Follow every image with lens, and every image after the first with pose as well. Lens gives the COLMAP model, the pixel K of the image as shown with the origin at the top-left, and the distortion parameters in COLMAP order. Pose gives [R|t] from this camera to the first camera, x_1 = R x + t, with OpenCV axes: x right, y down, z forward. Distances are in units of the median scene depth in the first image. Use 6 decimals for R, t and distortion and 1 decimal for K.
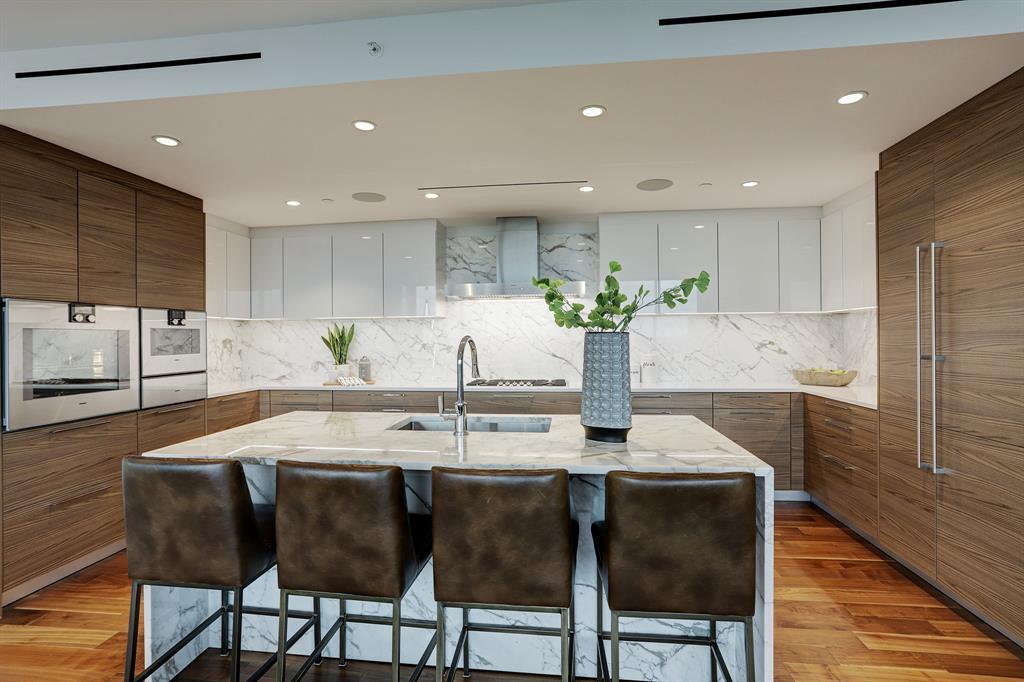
lens RADIAL K [[503.3, 0, 506.8], [0, 503.3, 336.5], [0, 0, 1]] dist [-0.037115, 0.013204]
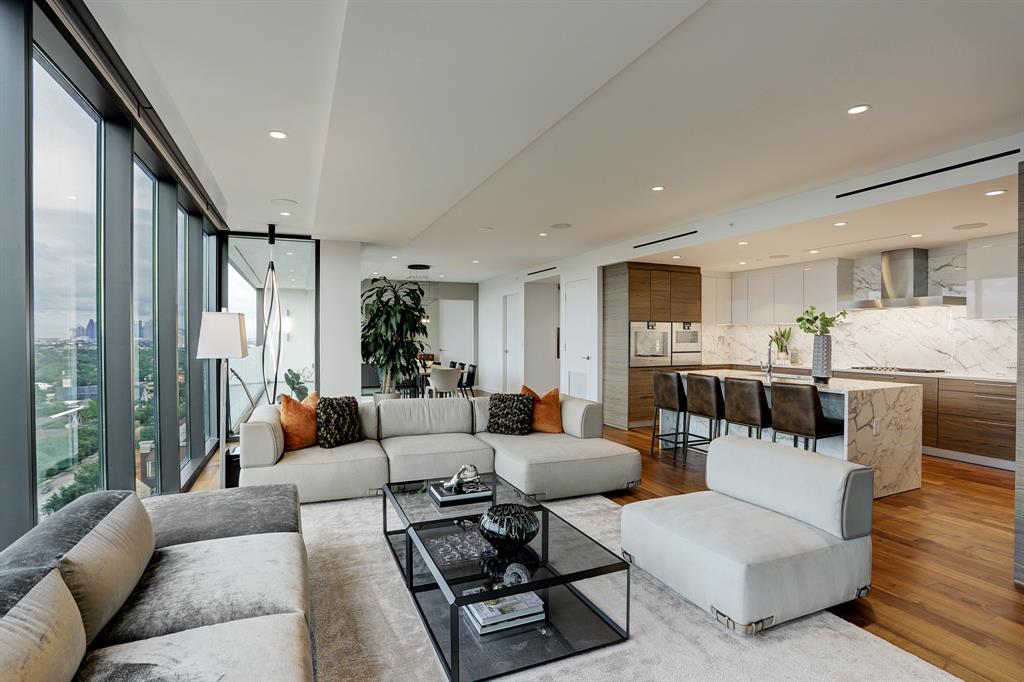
lens RADIAL K [[503.3, 0, 519.7], [0, 503.3, 340.7], [0, 0, 1]] dist [-0.037115, 0.013204]
pose [[0.529223, 0.018228, -0.848287, 0.745400], [-0.003212, 0.999805, 0.019480, -0.013350], [0.848477, -0.007585, 0.529178, -0.722002]]
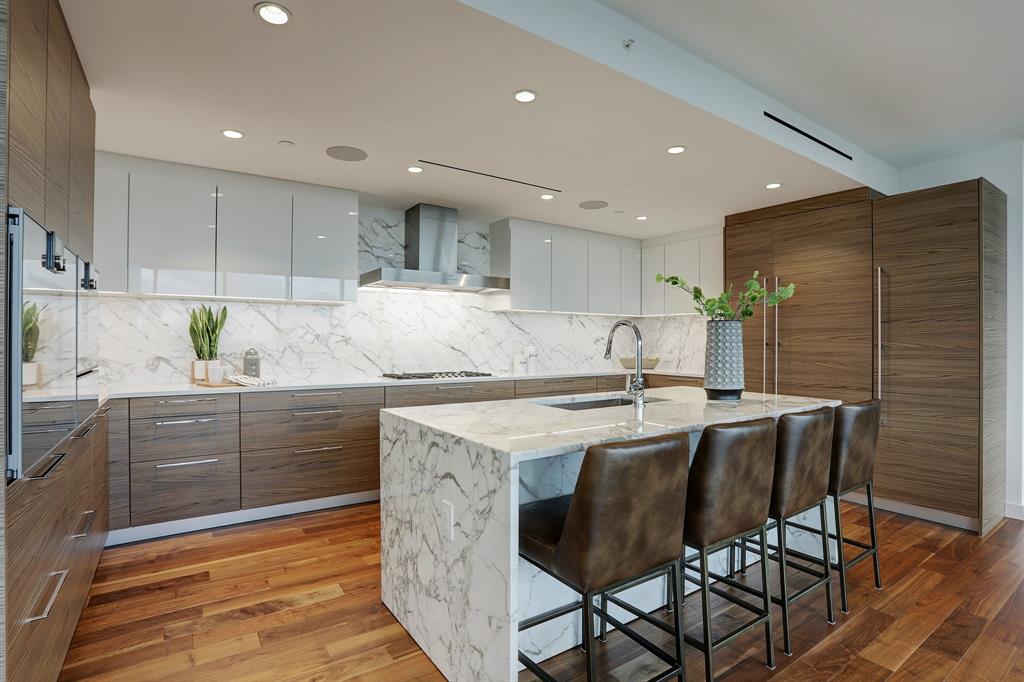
lens RADIAL K [[503.3, 0, 512.7], [0, 503.3, 333.3], [0, 0, 1]] dist [-0.037115, 0.013204]
pose [[0.742677, 0.021256, 0.669313, -0.623959], [-0.011114, 0.999750, -0.019419, 0.032939], [-0.669558, 0.006983, 0.742727, 0.204168]]
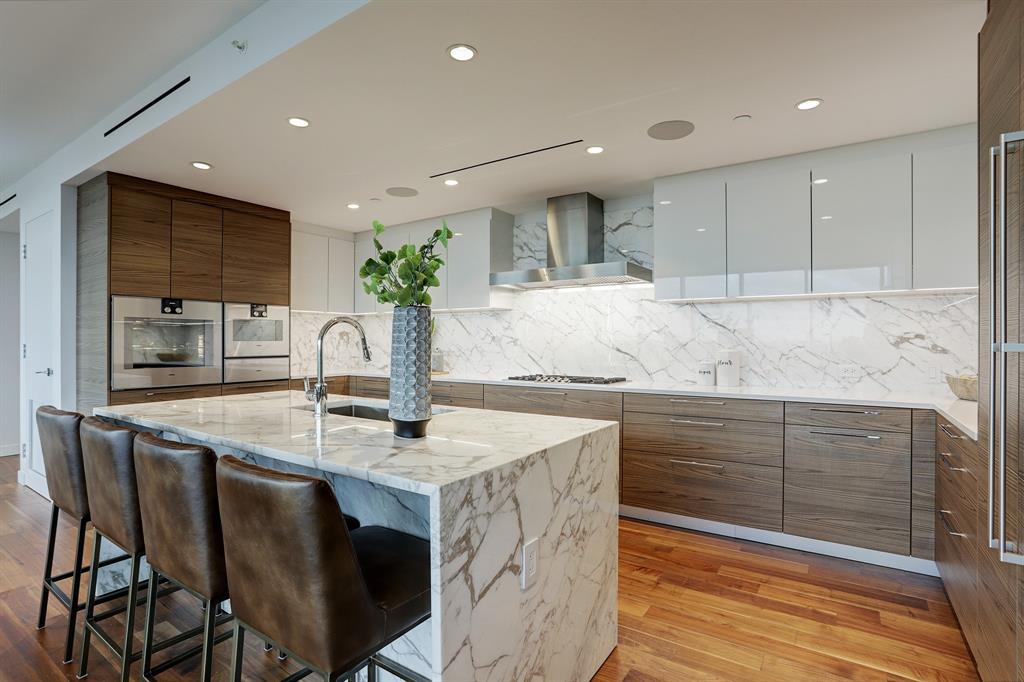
lens RADIAL K [[503.3, 0, 504.6], [0, 503.3, 342.8], [0, 0, 1]] dist [-0.037115, 0.013204]
pose [[0.888723, 0.010934, -0.458313, 0.396635], [-0.006869, 0.999921, 0.010535, 0.021689], [0.458392, -0.006214, 0.888728, 0.173111]]
